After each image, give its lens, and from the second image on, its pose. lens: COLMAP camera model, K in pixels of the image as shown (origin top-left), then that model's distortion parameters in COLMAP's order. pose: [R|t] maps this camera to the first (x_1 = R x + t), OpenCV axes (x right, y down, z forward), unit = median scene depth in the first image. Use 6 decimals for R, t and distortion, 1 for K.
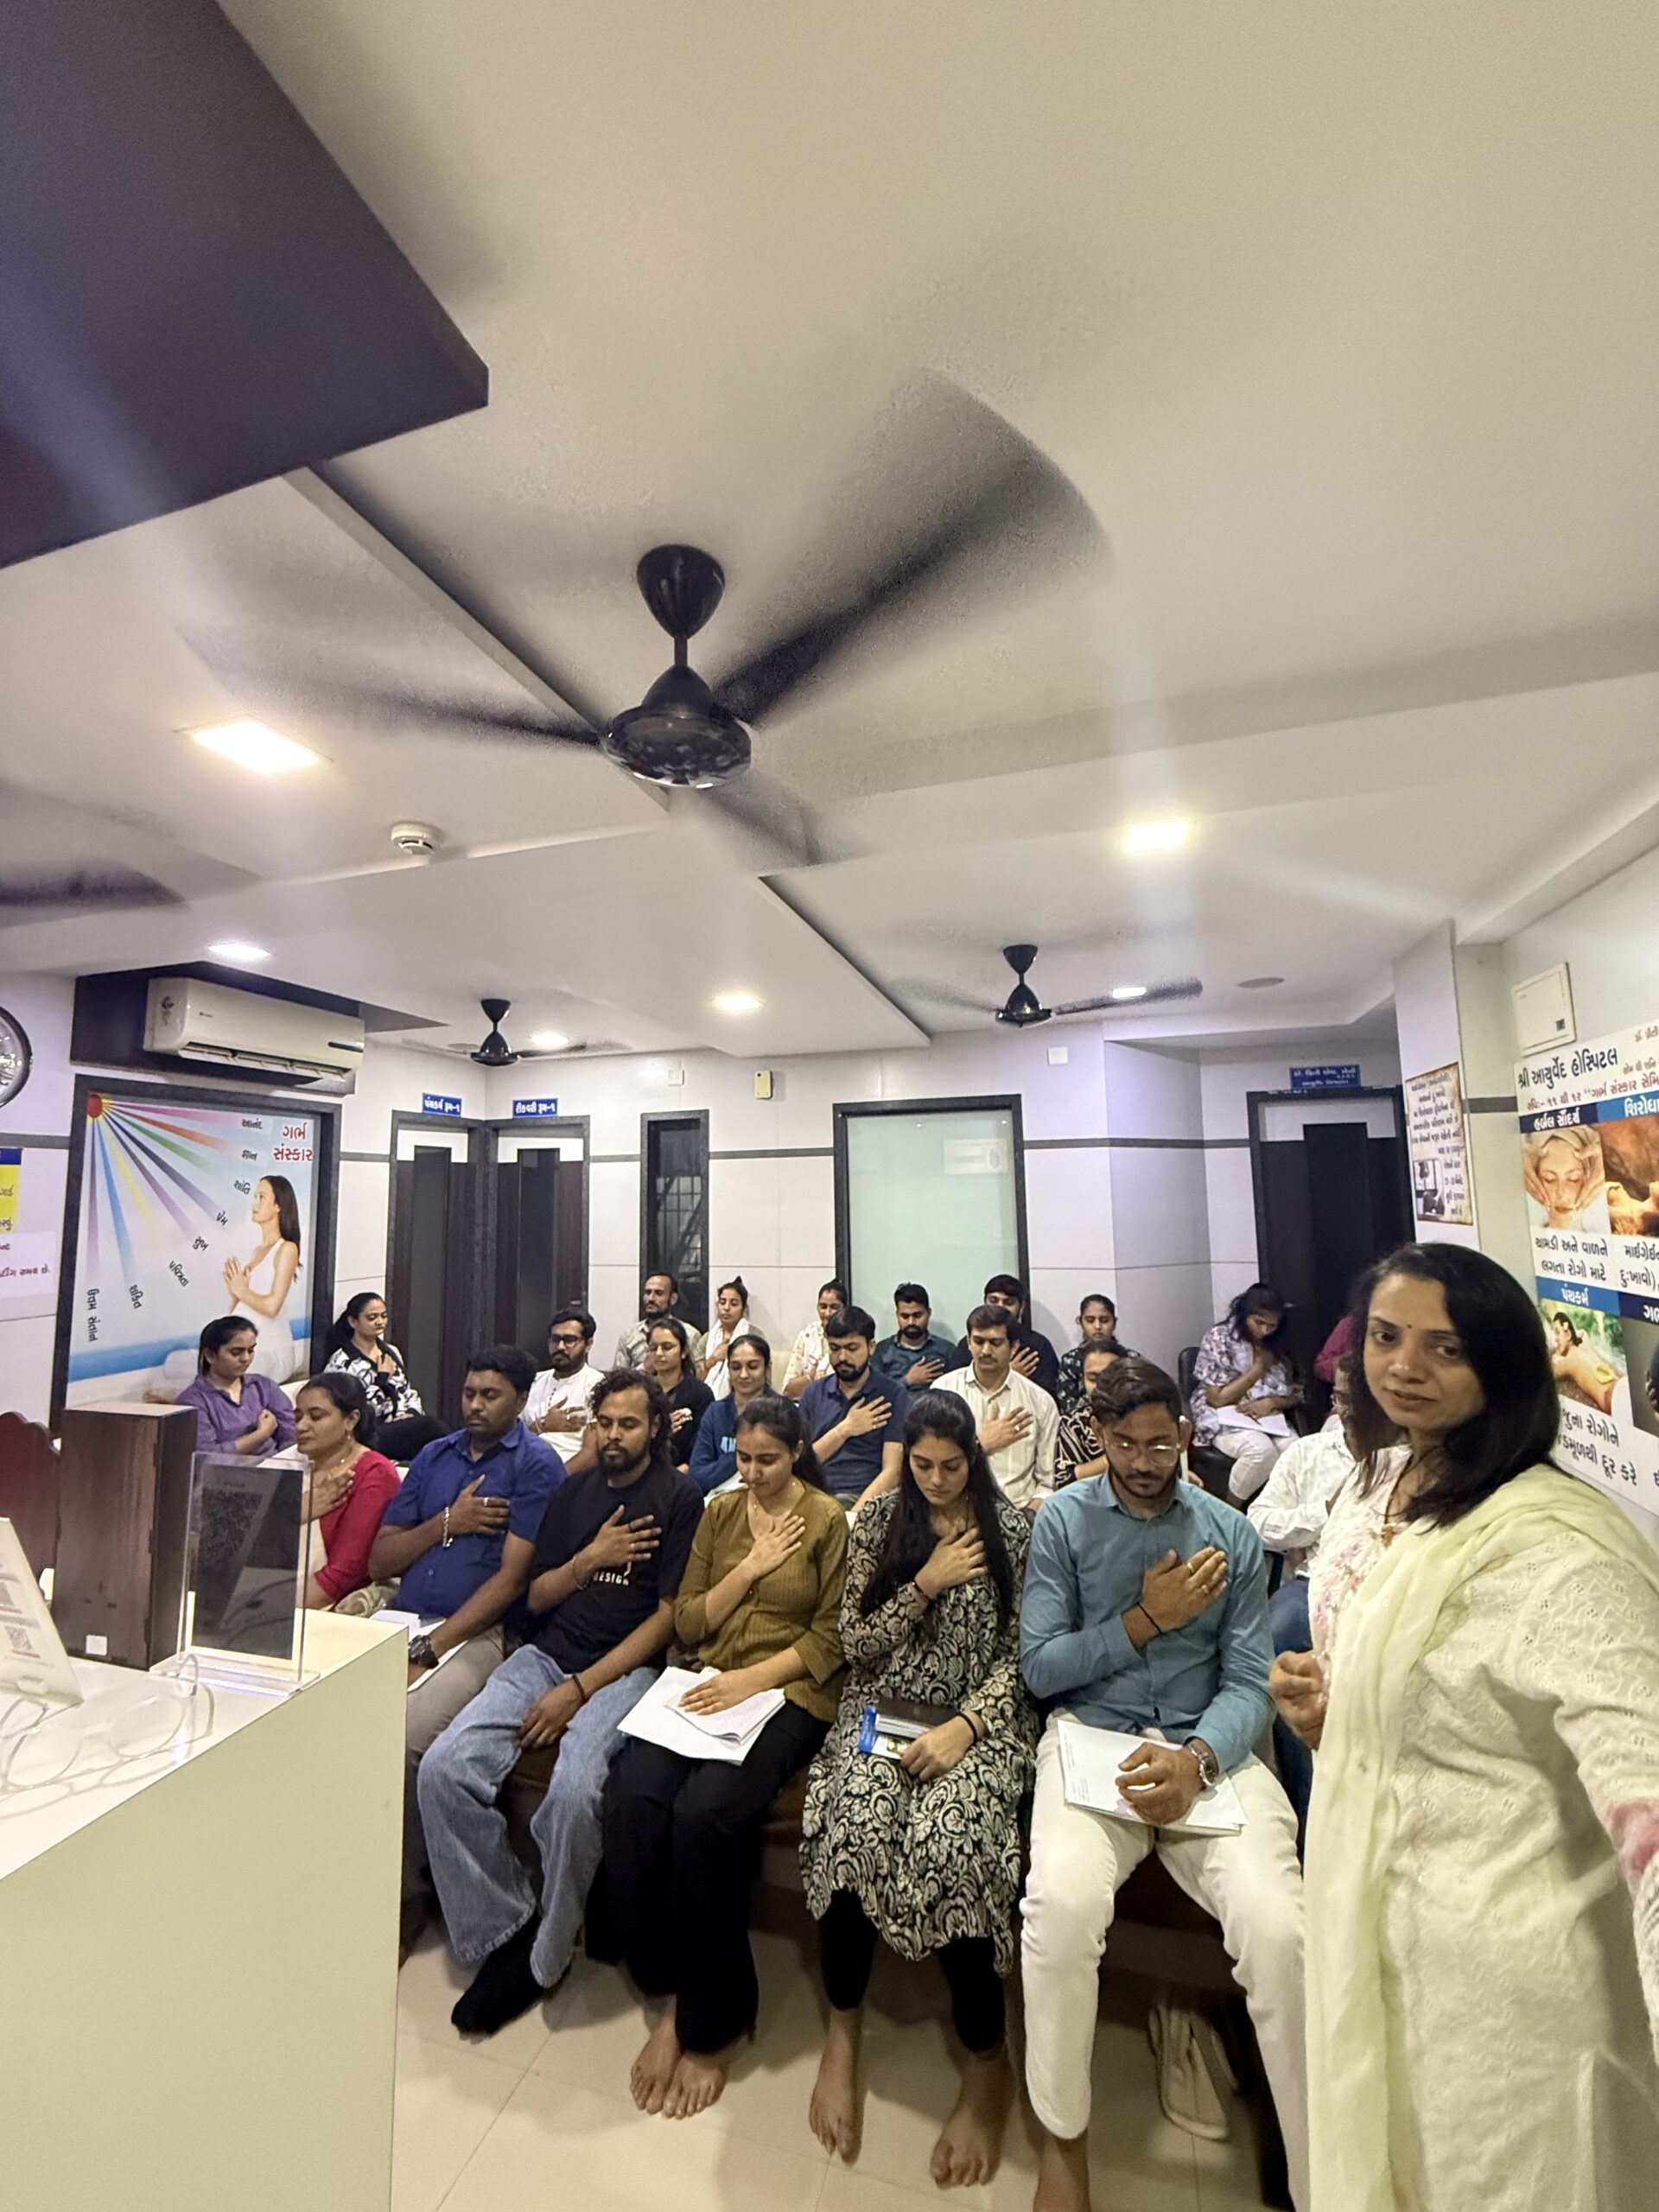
lens RADIAL K [[887.1, 0, 830.2], [0, 887.1, 1102.4], [0, 0, 1]] dist [-0.001250, -0.000177]
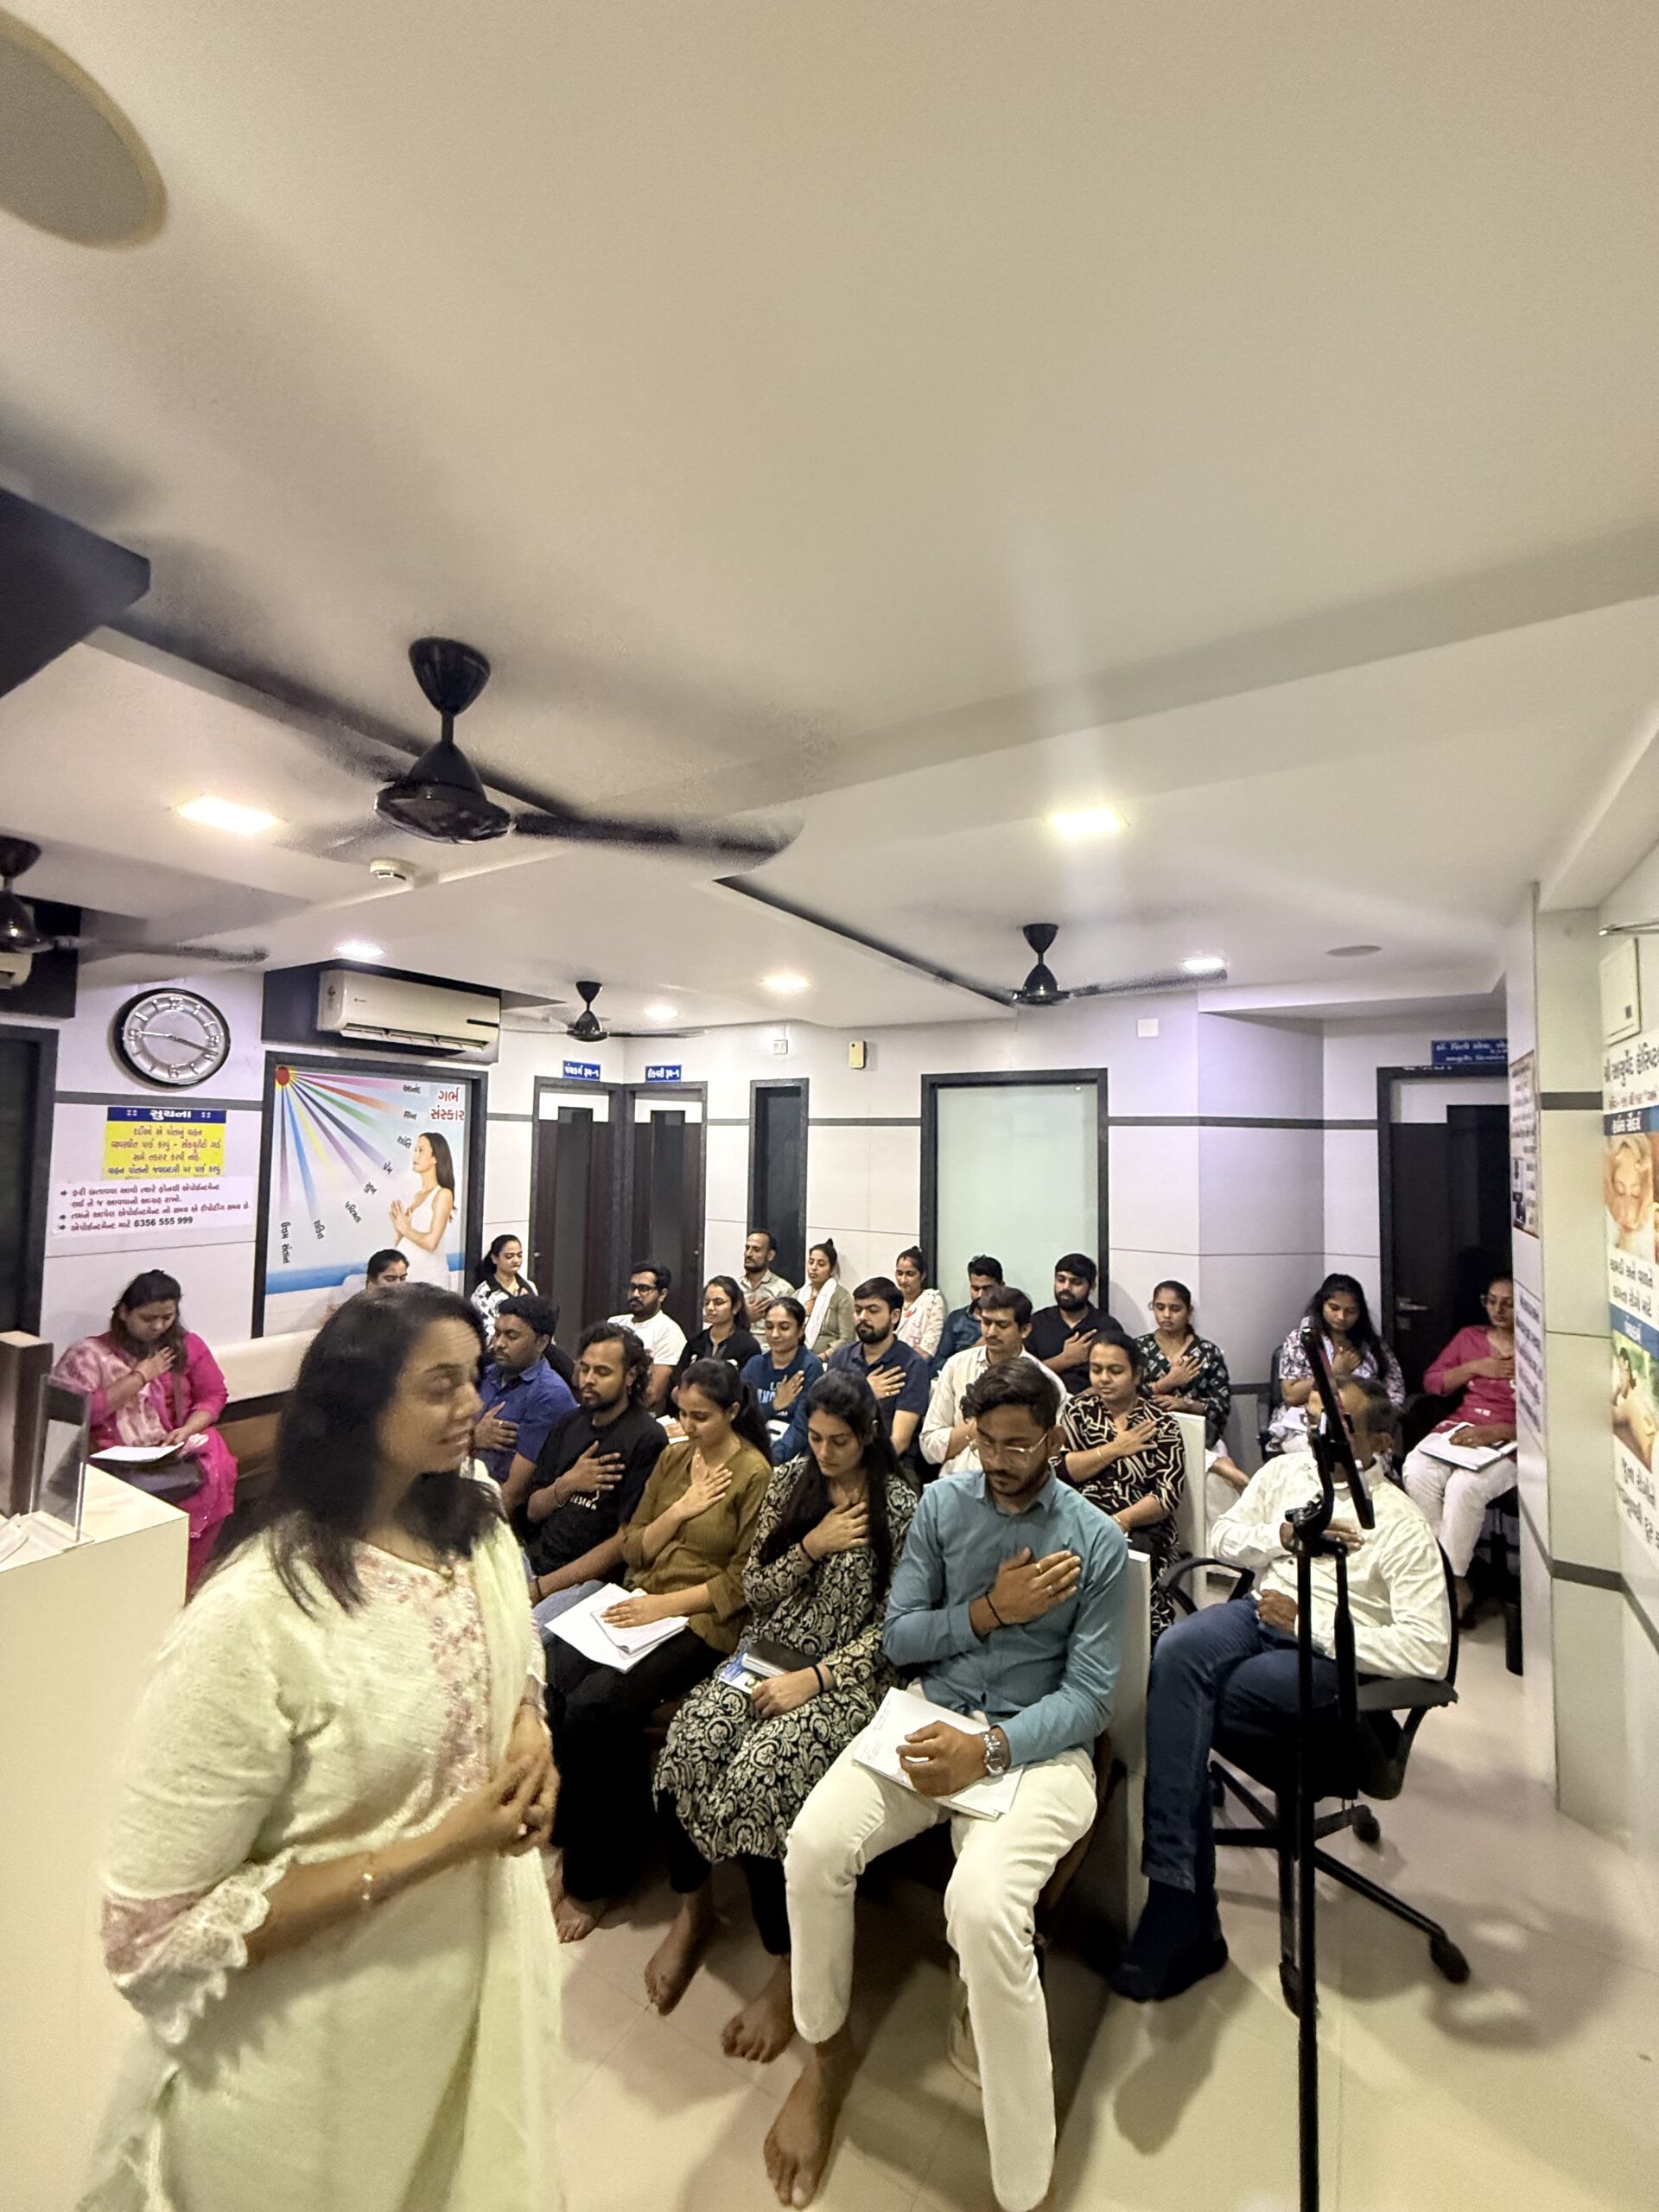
lens RADIAL K [[887.1, 0, 830.2], [0, 887.1, 1102.4], [0, 0, 1]] dist [-0.001250, -0.000177]
pose [[0.967441, 0.019818, -0.252320, 0.174204], [-0.005855, 0.998415, 0.055968, -0.025252], [0.253030, -0.052668, 0.966024, -0.004286]]
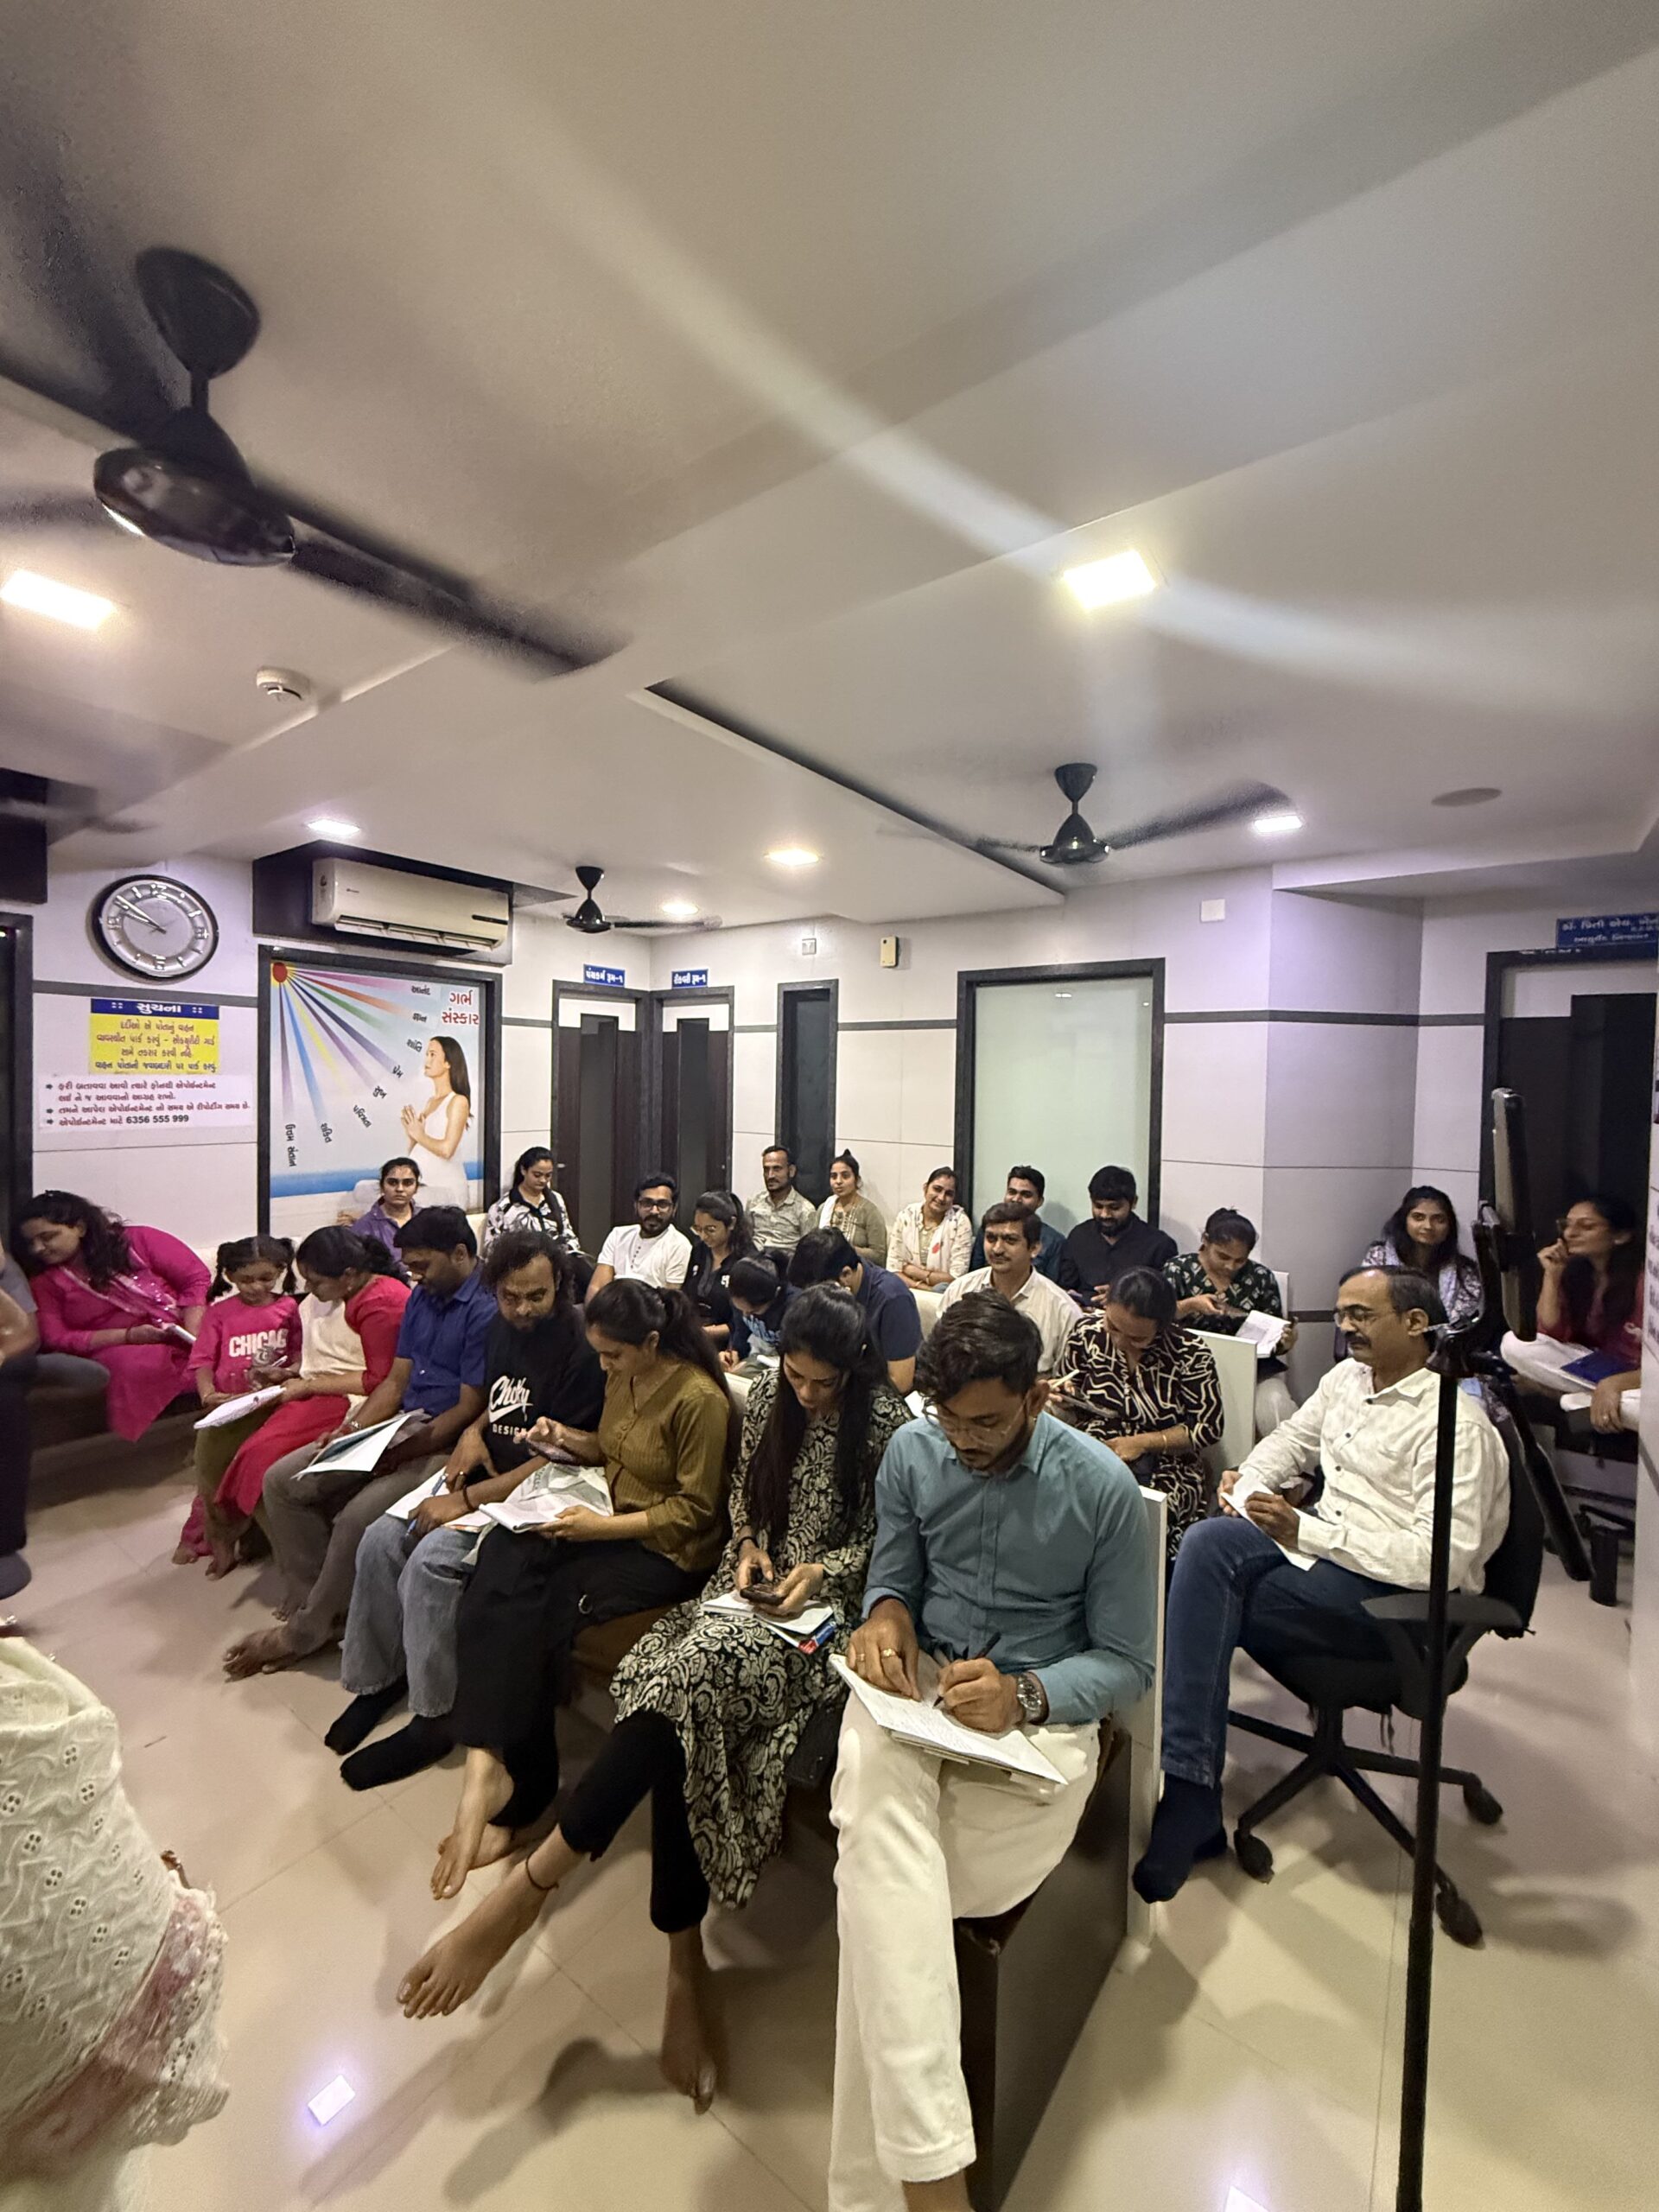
lens RADIAL K [[887.1, 0, 830.2], [0, 887.1, 1102.4], [0, 0, 1]] dist [-0.001250, -0.000177]
pose [[0.943463, 0.042679, -0.328718, 0.205230], [0.000197, 0.991604, 0.129311, 0.018608], [0.331477, -0.122065, 0.935534, 0.087316]]
